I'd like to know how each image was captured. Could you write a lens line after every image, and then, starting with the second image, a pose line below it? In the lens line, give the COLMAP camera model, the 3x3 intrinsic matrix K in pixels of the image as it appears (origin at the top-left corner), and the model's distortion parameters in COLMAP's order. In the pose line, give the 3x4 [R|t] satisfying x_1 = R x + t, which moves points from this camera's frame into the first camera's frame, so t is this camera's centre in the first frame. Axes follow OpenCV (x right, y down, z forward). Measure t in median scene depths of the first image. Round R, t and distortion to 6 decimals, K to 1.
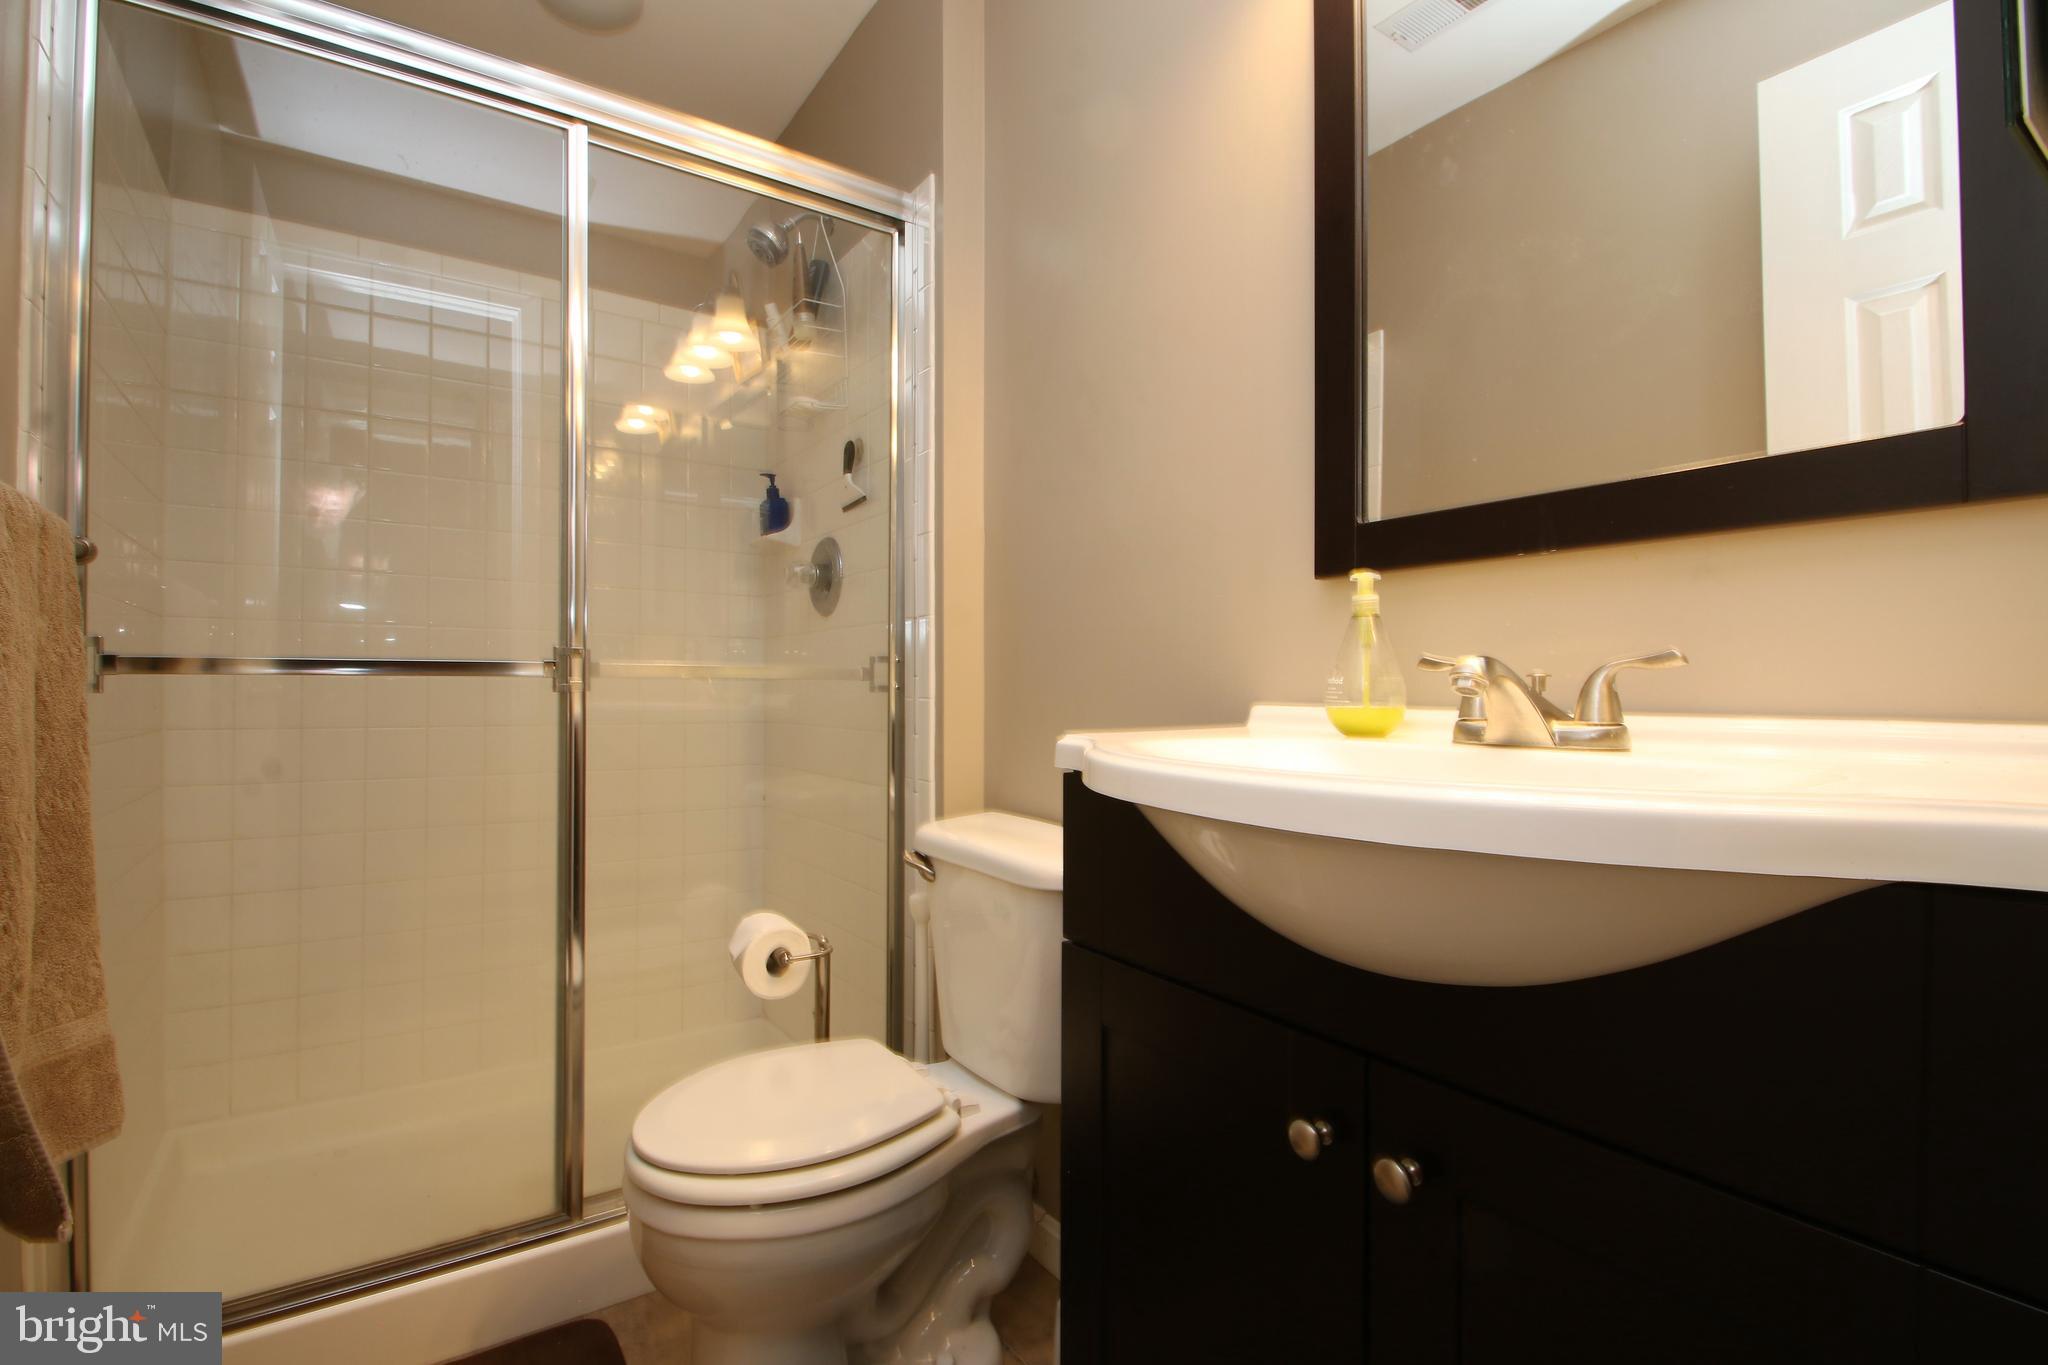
lens RADIAL K [[946.7, 0, 1025.5], [0, 946.7, 671.9], [0, 0, 1]] dist [0.006026, -0.013329]
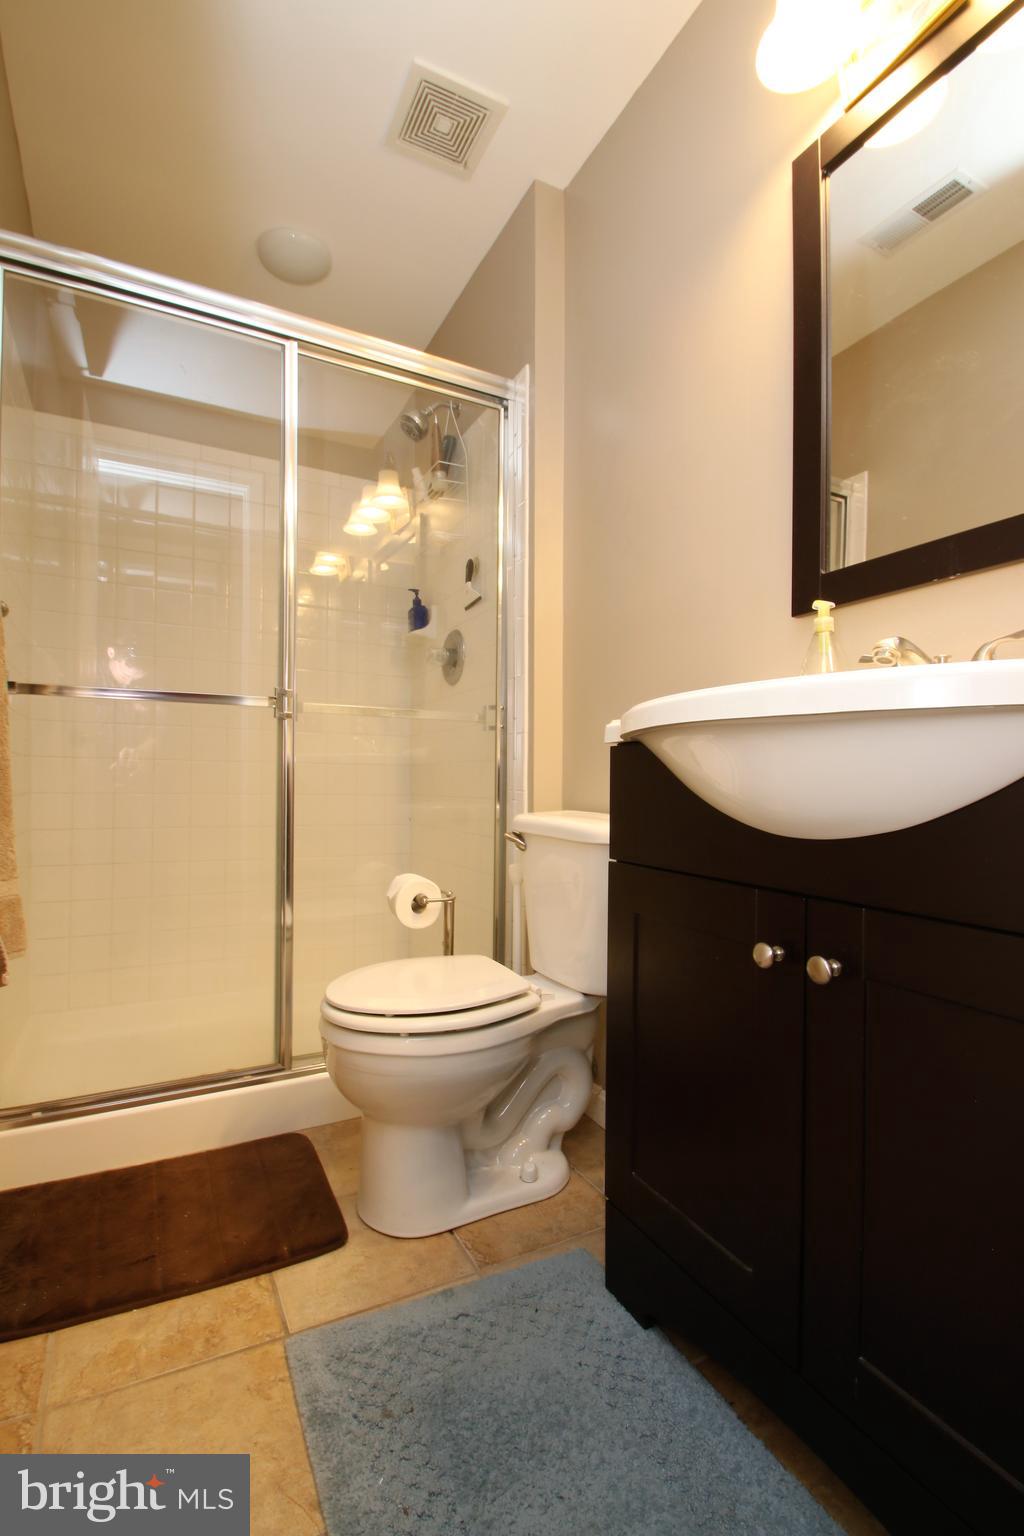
lens RADIAL K [[710.0, 0, 518.4], [0, 710.0, 775.6], [0, 0, 1]] dist [0.006026, -0.013329]
pose [[0.993094, 0.005878, -0.117174, 0.017943], [-0.005237, 0.999970, 0.005775, 0.092645], [0.117205, -0.005122, 0.993095, -0.070481]]
